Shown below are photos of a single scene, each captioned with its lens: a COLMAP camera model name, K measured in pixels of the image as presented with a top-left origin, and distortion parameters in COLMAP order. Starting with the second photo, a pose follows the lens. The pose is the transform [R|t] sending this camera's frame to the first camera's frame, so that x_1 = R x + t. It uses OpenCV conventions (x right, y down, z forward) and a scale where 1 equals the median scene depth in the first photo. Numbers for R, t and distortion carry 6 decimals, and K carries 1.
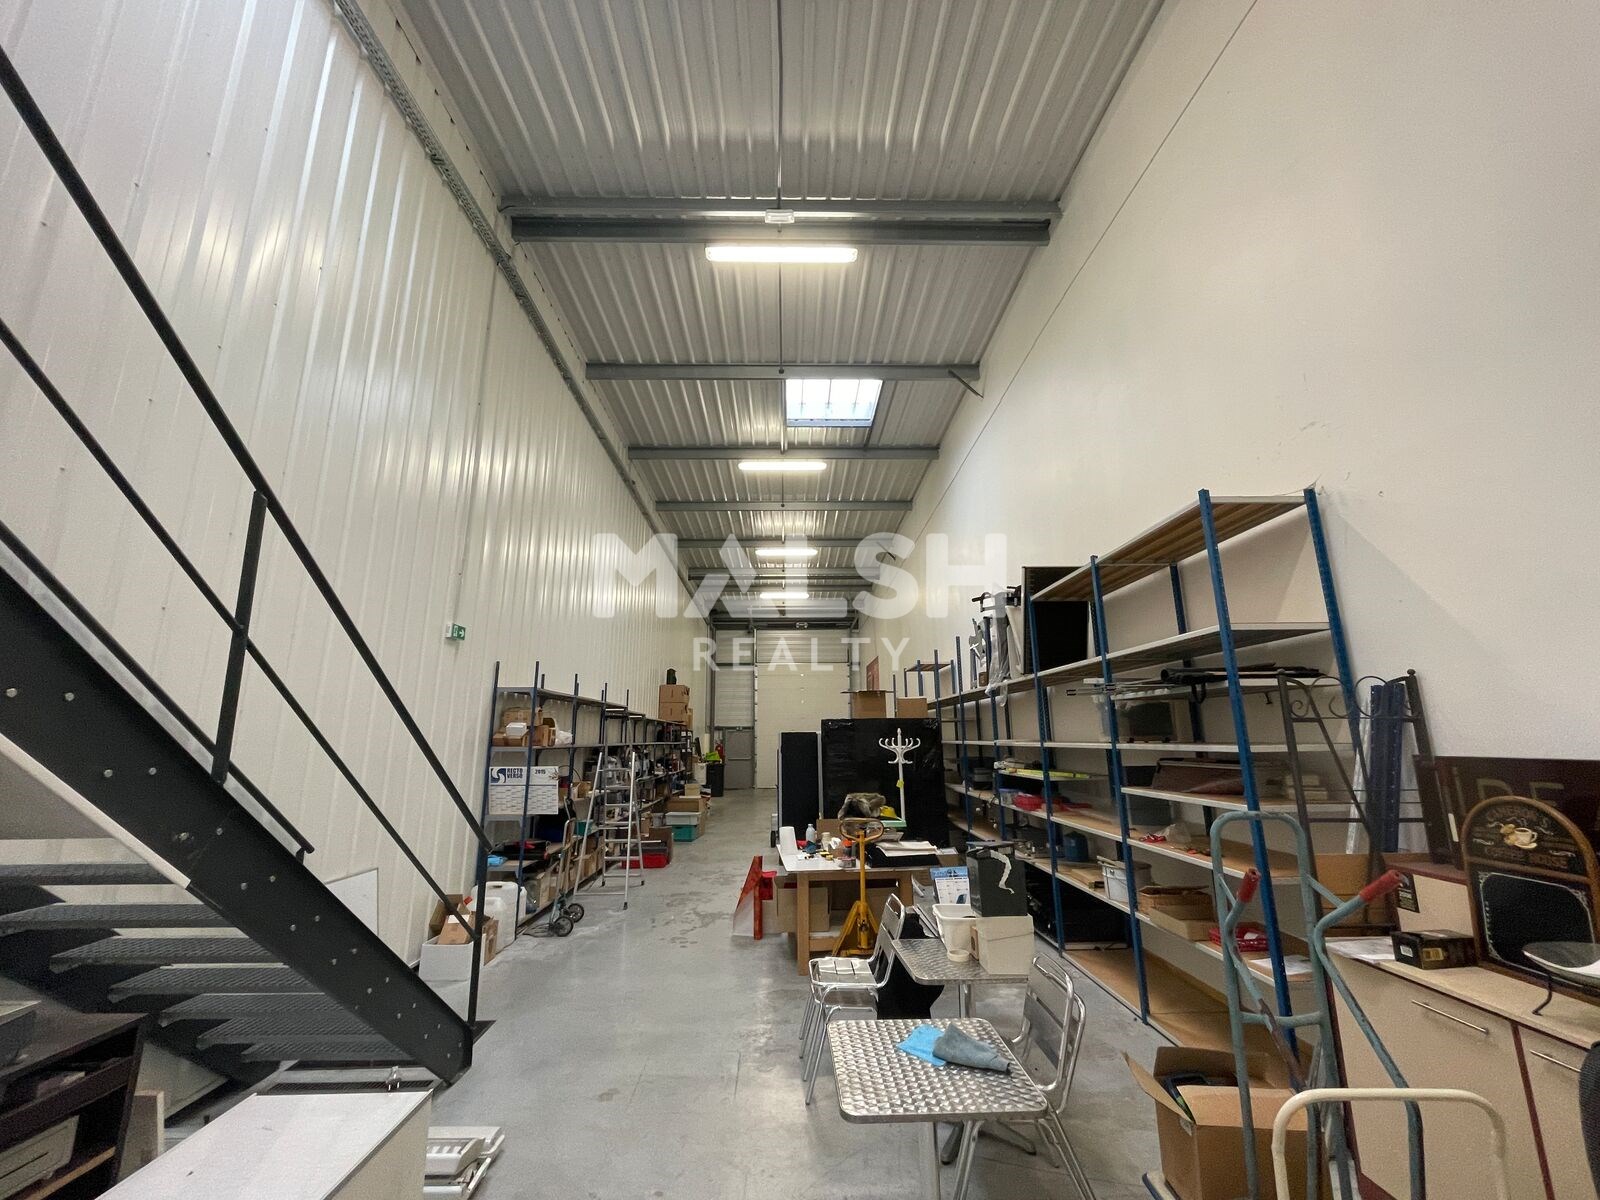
lens RADIAL K [[641.1, 0, 800.0], [0, 641.1, 600.0], [0, 0, 1]] dist [0.024381, -0.000066]
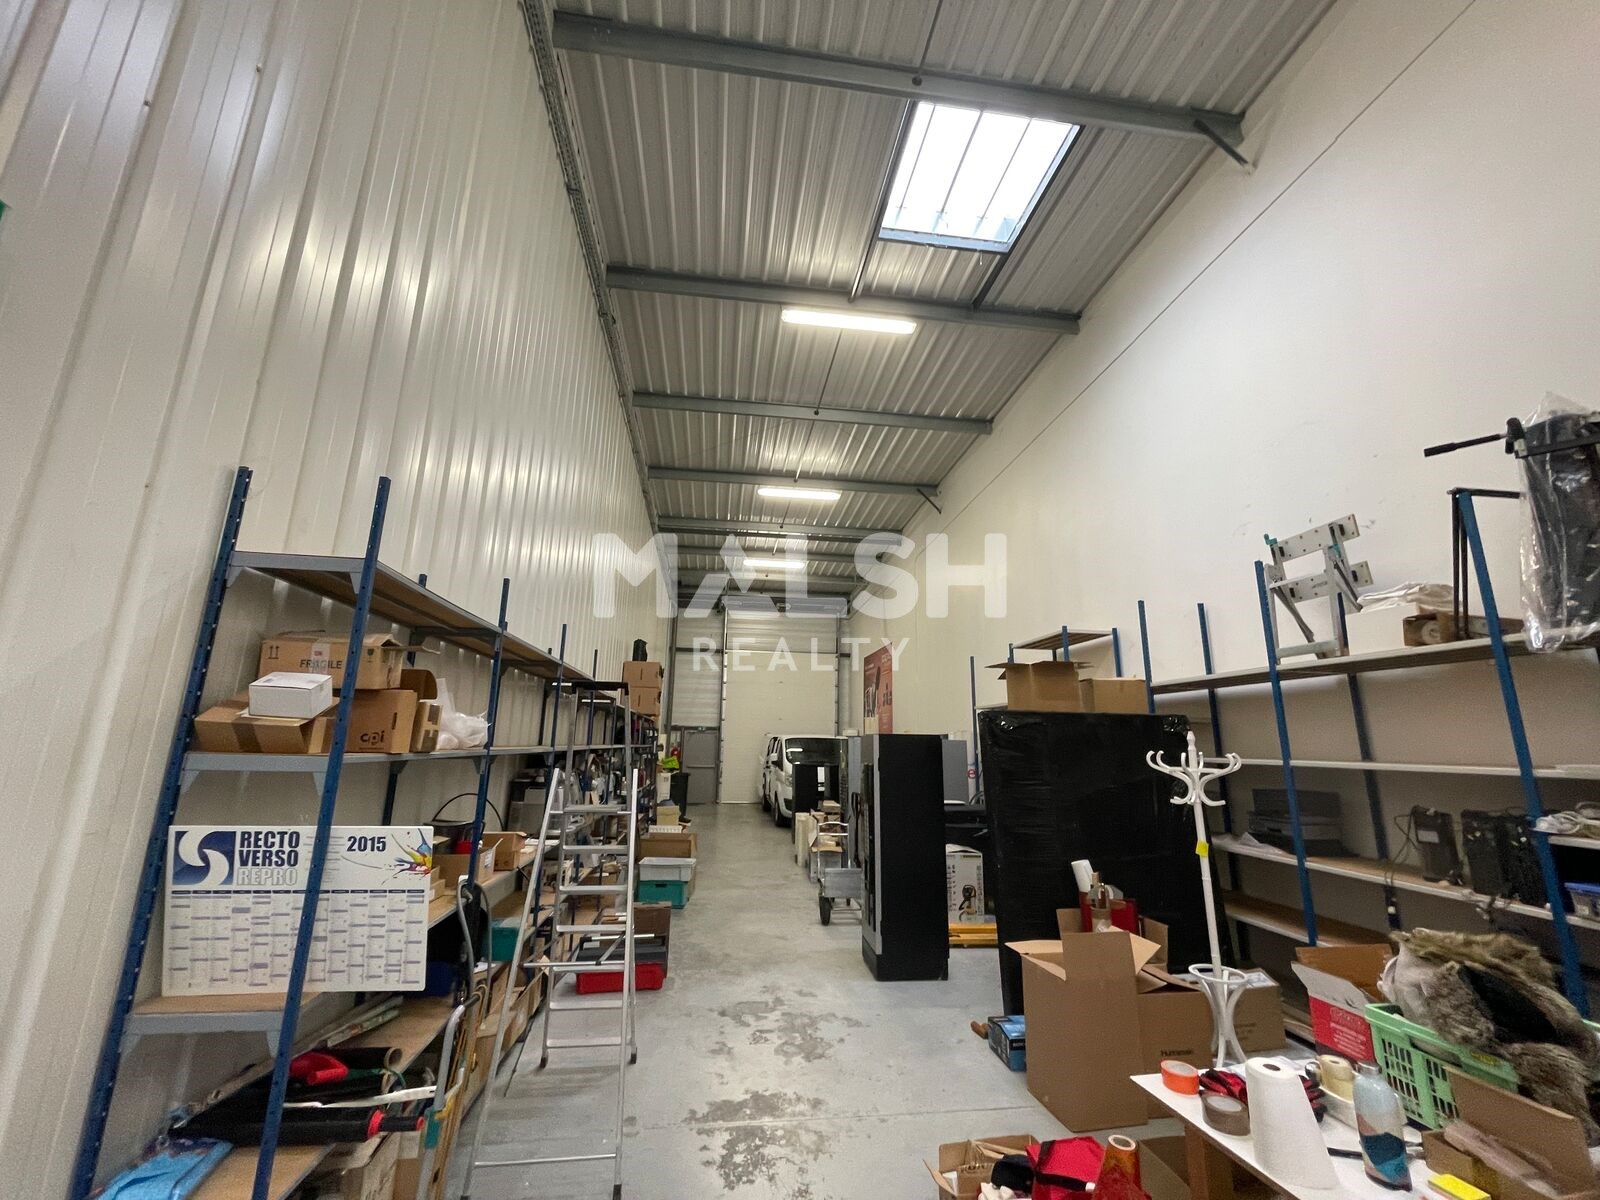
lens RADIAL K [[638.6, 0, 800.0], [0, 638.6, 600.0], [0, 0, 1]] dist [-0.004470, -0.000459]
pose [[0.993238, 0.049479, 0.105024, -0.170586], [-0.048629, 0.998760, -0.010644, 0.105004], [-0.105420, 0.005465, 0.994413, 0.483479]]
